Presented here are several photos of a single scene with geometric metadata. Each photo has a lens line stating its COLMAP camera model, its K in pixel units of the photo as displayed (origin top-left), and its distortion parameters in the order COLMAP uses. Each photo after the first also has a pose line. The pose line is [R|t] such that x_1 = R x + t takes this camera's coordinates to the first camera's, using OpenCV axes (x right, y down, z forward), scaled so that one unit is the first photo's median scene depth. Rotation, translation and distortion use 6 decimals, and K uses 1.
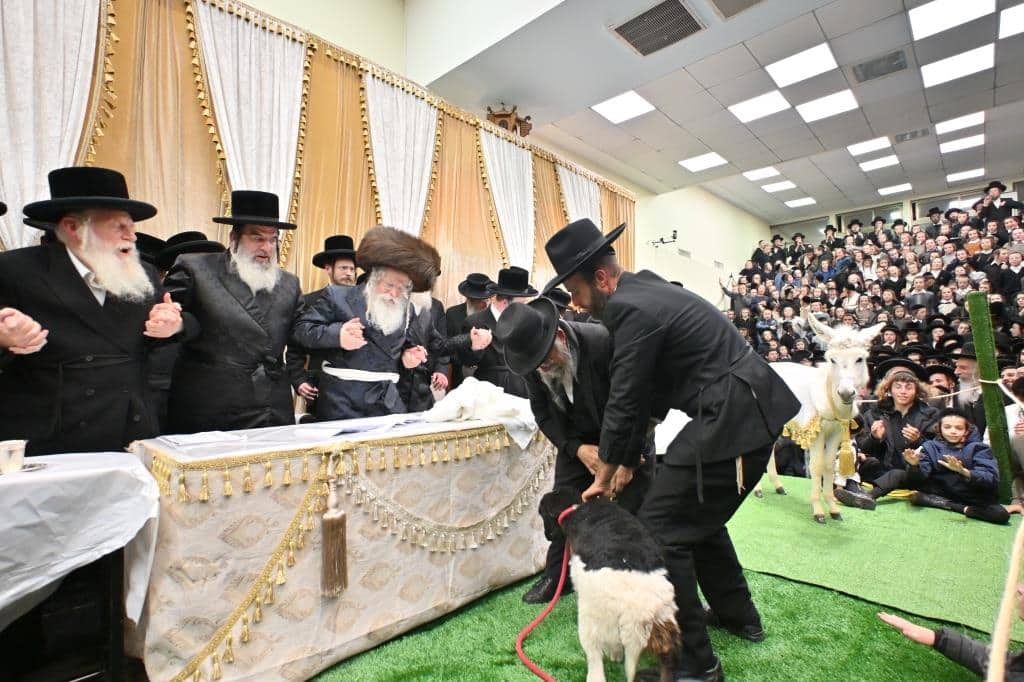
lens RADIAL K [[517.0, 0, 514.7], [0, 517.0, 339.7], [0, 0, 1]] dist [0.014222, -0.006349]
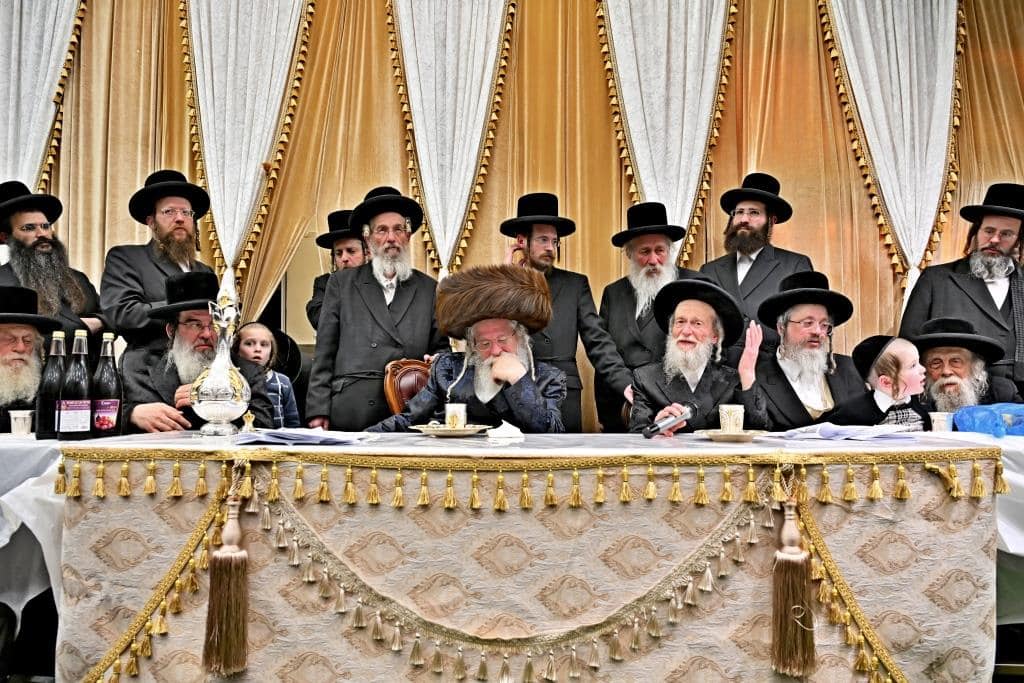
lens RADIAL K [[649.3, 0, 507.6], [0, 649.3, 333.8], [0, 0, 1]] dist [0.012719, -0.009307]
pose [[0.695479, -0.035575, -0.717665, 0.436813], [0.009014, 0.999127, -0.040793, 0.075808], [0.718490, 0.021901, 0.695193, 0.565170]]
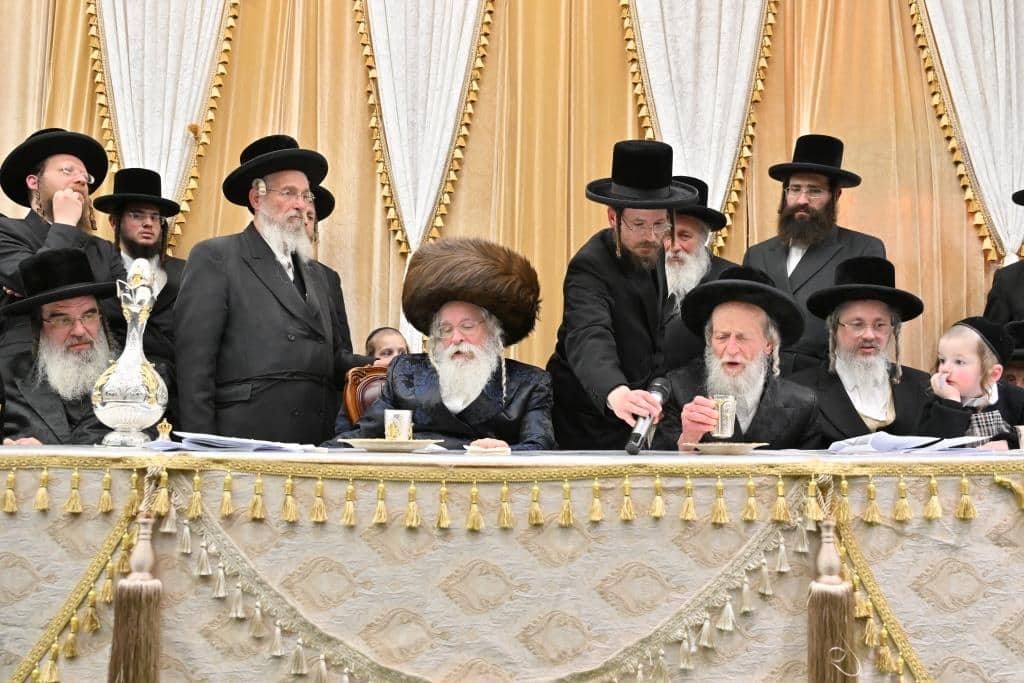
lens RADIAL K [[856.5, 0, 509.0], [0, 856.5, 333.0], [0, 0, 1]] dist [0.040296, -0.025773]
pose [[0.698733, -0.053208, -0.713401, 0.493959], [0.004495, 0.997537, -0.069996, 0.118220], [0.715369, 0.045702, 0.697251, 0.536652]]
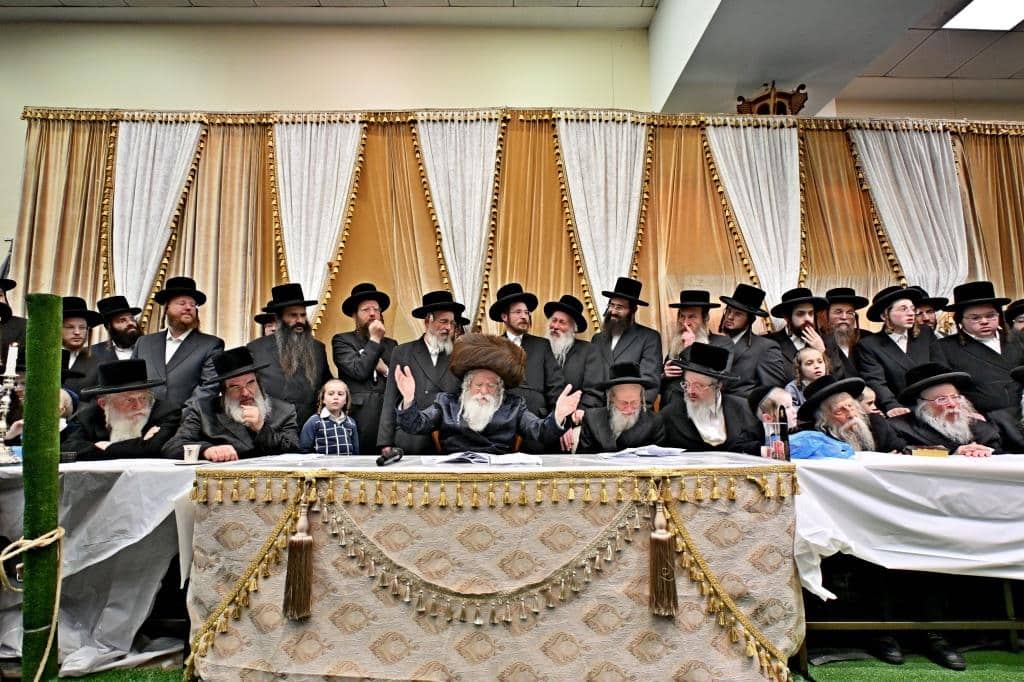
lens RADIAL K [[517.0, 0, 510.7], [0, 517.0, 330.5], [0, 0, 1]] dist [0.014222, -0.006349]
pose [[0.688389, -0.106076, -0.717543, 0.625857], [0.018850, 0.991531, -0.128497, 0.053691], [0.725097, 0.074930, 0.684558, 0.473051]]
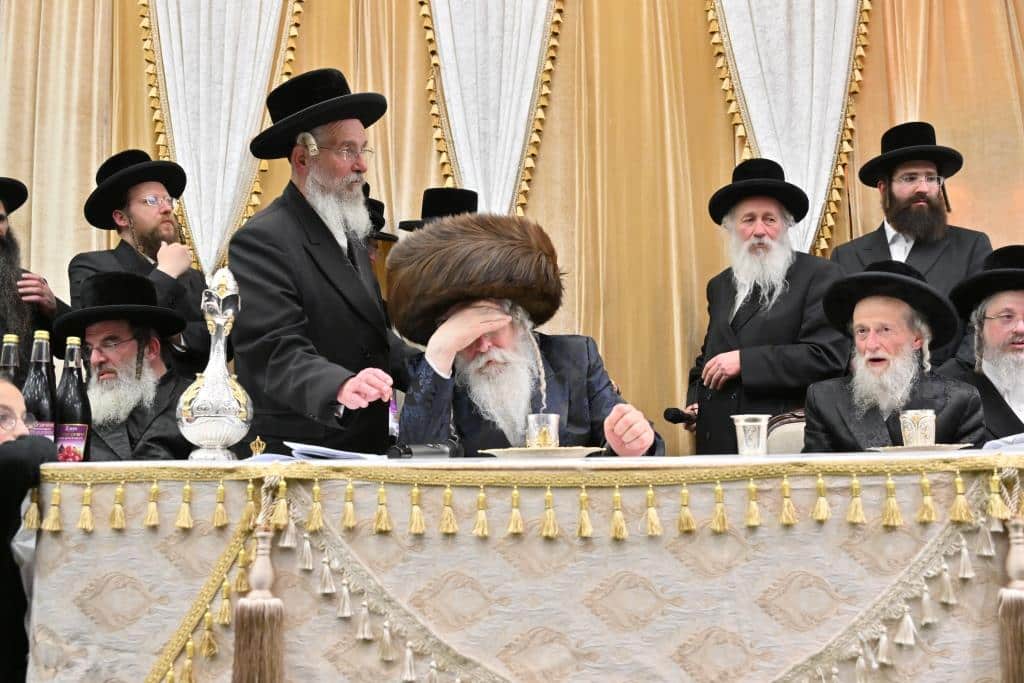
lens RADIAL K [[918.7, 0, 518.0], [0, 918.7, 334.4], [0, 0, 1]] dist [0.023253, -0.014088]
pose [[0.673255, -0.102073, -0.732332, 0.423629], [0.028279, 0.993256, -0.112444, 0.157431], [0.738870, 0.054994, 0.671600, 0.483824]]
